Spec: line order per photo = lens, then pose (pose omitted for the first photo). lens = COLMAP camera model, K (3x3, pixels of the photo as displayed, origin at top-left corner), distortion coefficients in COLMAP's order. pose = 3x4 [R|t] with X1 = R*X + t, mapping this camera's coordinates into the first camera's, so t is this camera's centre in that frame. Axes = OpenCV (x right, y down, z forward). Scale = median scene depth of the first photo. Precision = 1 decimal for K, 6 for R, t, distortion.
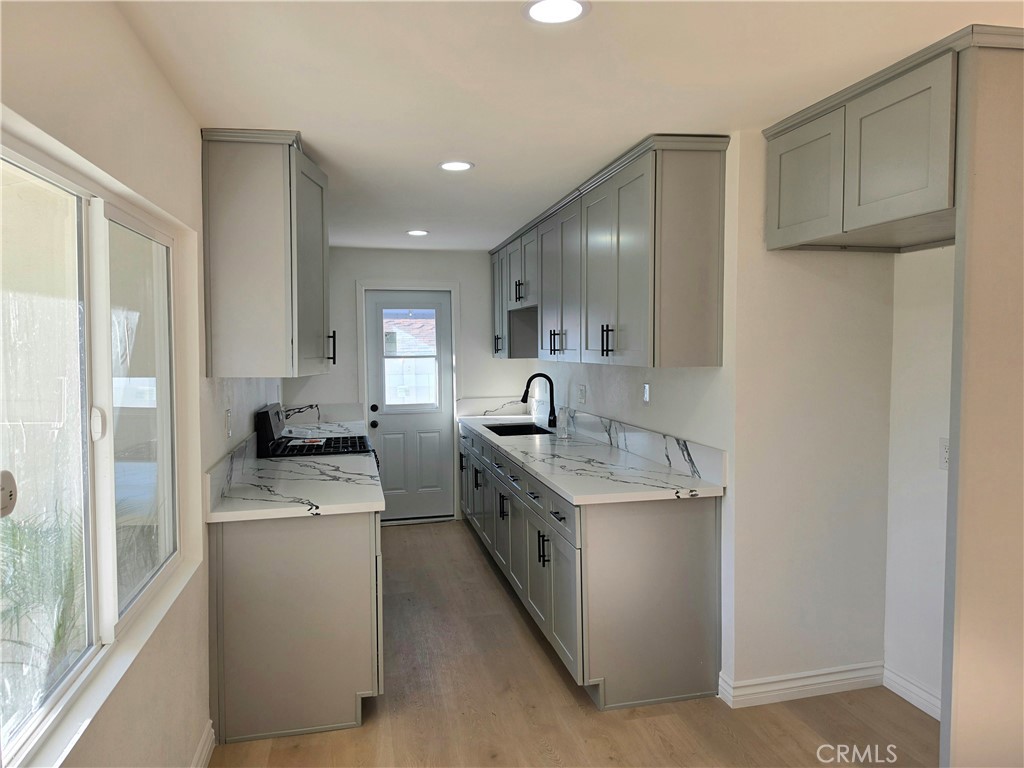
lens RADIAL K [[687.4, 0, 512.6], [0, 687.4, 379.6], [0, 0, 1]] dist [0.001216, -0.000616]
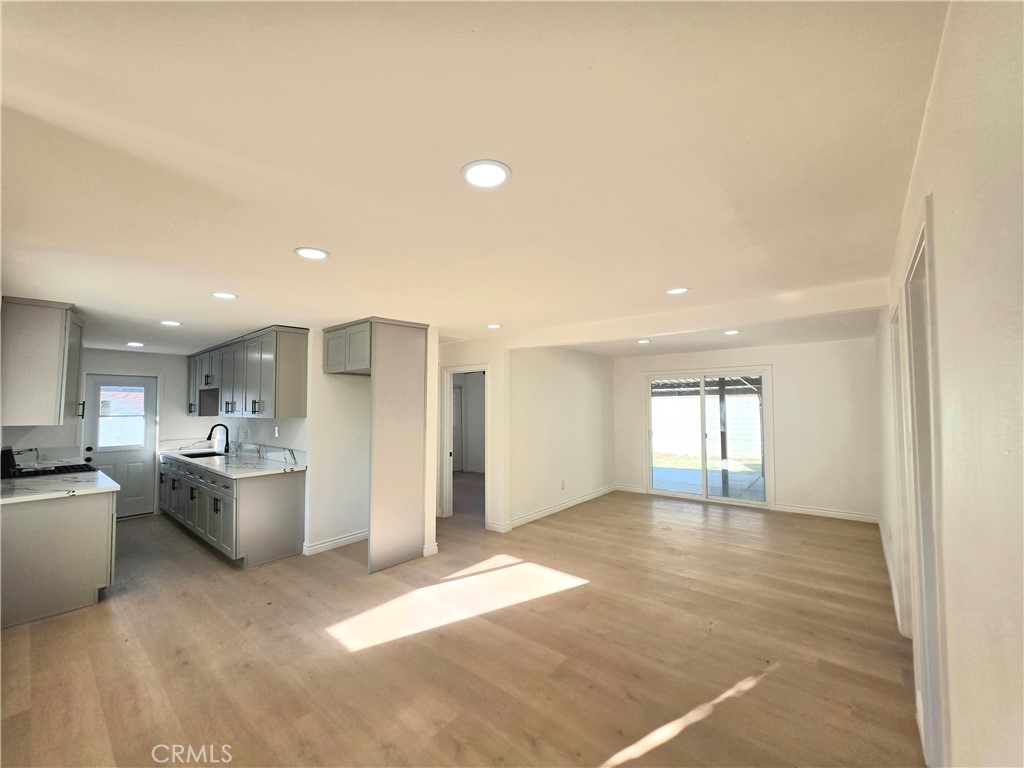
lens RADIAL K [[412.1, 0, 517.3], [0, 412.1, 391.8], [0, 0, 1]] dist [-0.002623, 0.000162]
pose [[0.794329, 0.028225, 0.606832, 0.001063], [0.028042, 0.996152, -0.083038, 0.023545], [-0.606840, 0.082976, 0.790481, -0.472445]]
